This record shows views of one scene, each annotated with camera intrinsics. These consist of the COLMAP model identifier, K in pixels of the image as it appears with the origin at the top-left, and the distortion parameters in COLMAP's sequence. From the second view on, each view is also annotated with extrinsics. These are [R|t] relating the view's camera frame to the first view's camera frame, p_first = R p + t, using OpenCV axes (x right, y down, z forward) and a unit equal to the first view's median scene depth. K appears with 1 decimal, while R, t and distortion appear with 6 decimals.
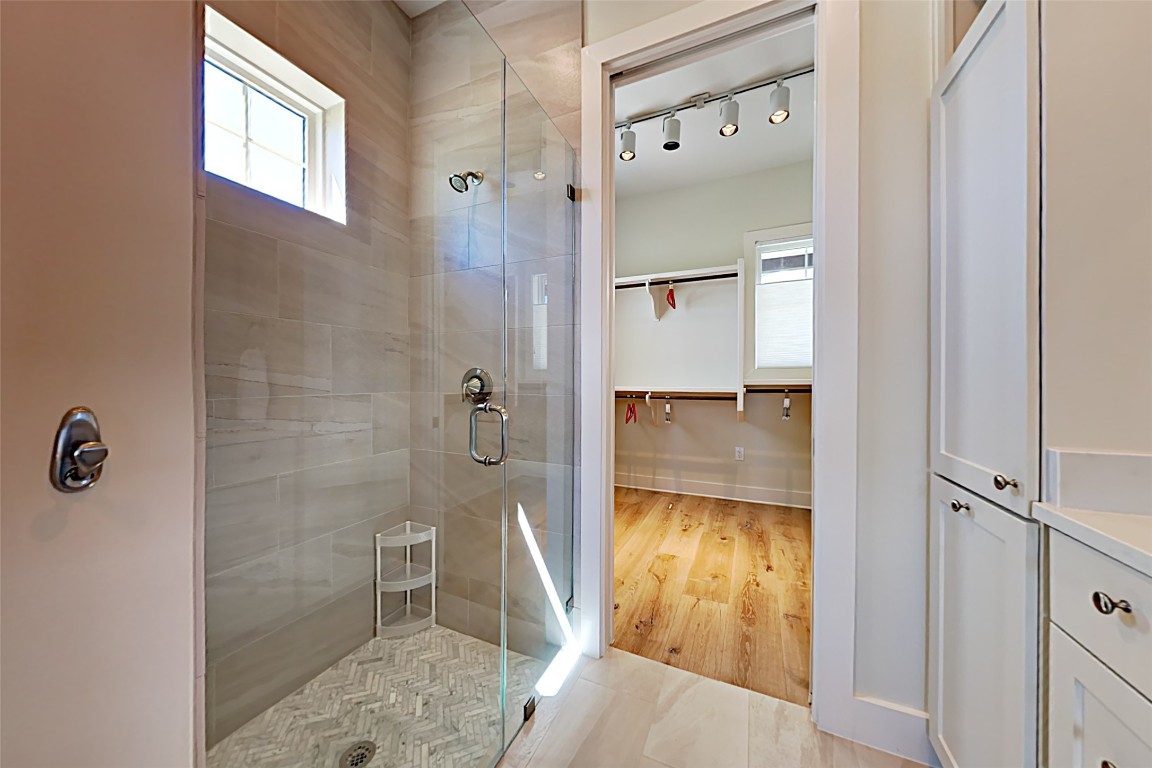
lens RADIAL K [[381.0, 0, 573.2], [0, 381.0, 383.8], [0, 0, 1]] dist [0.001620, 0.000121]
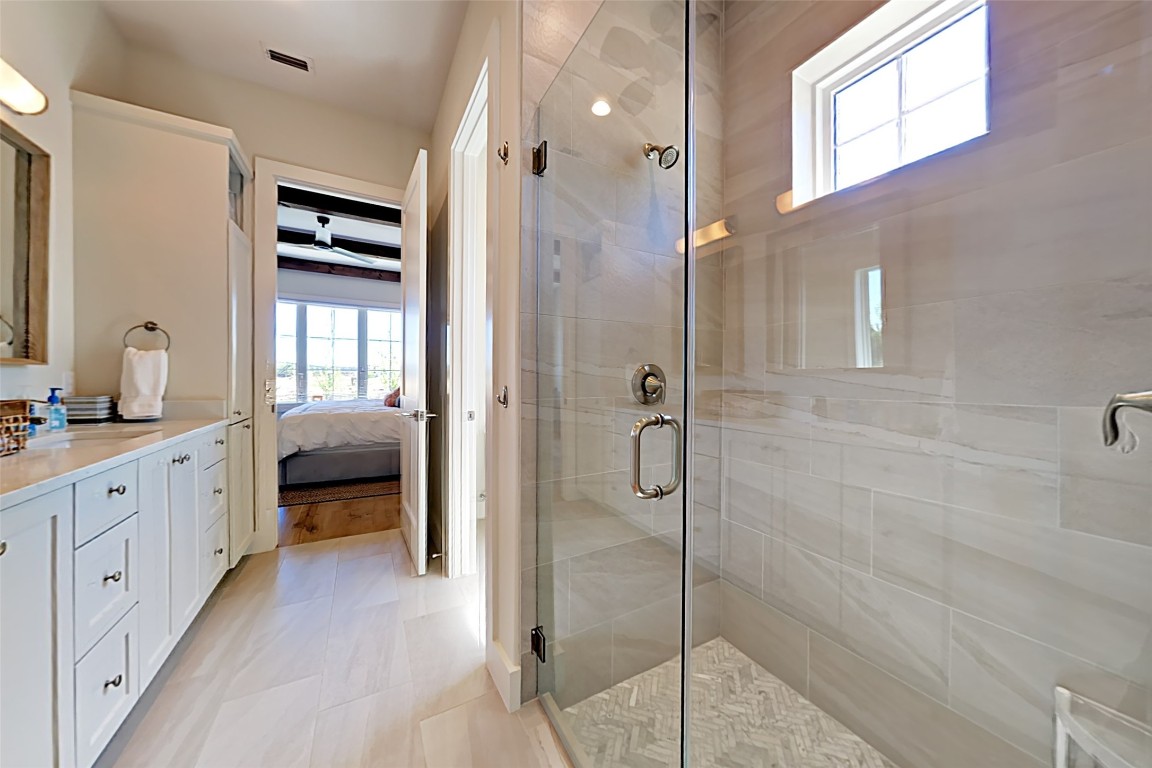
lens RADIAL K [[381.0, 0, 569.5], [0, 381.0, 380.0], [0, 0, 1]] dist [0.001620, 0.000121]
pose [[-0.595858, -0.002426, -0.803086, 0.382574], [-0.004224, 0.999991, 0.000114, -0.011031], [0.803079, 0.003460, -0.595863, 1.030841]]
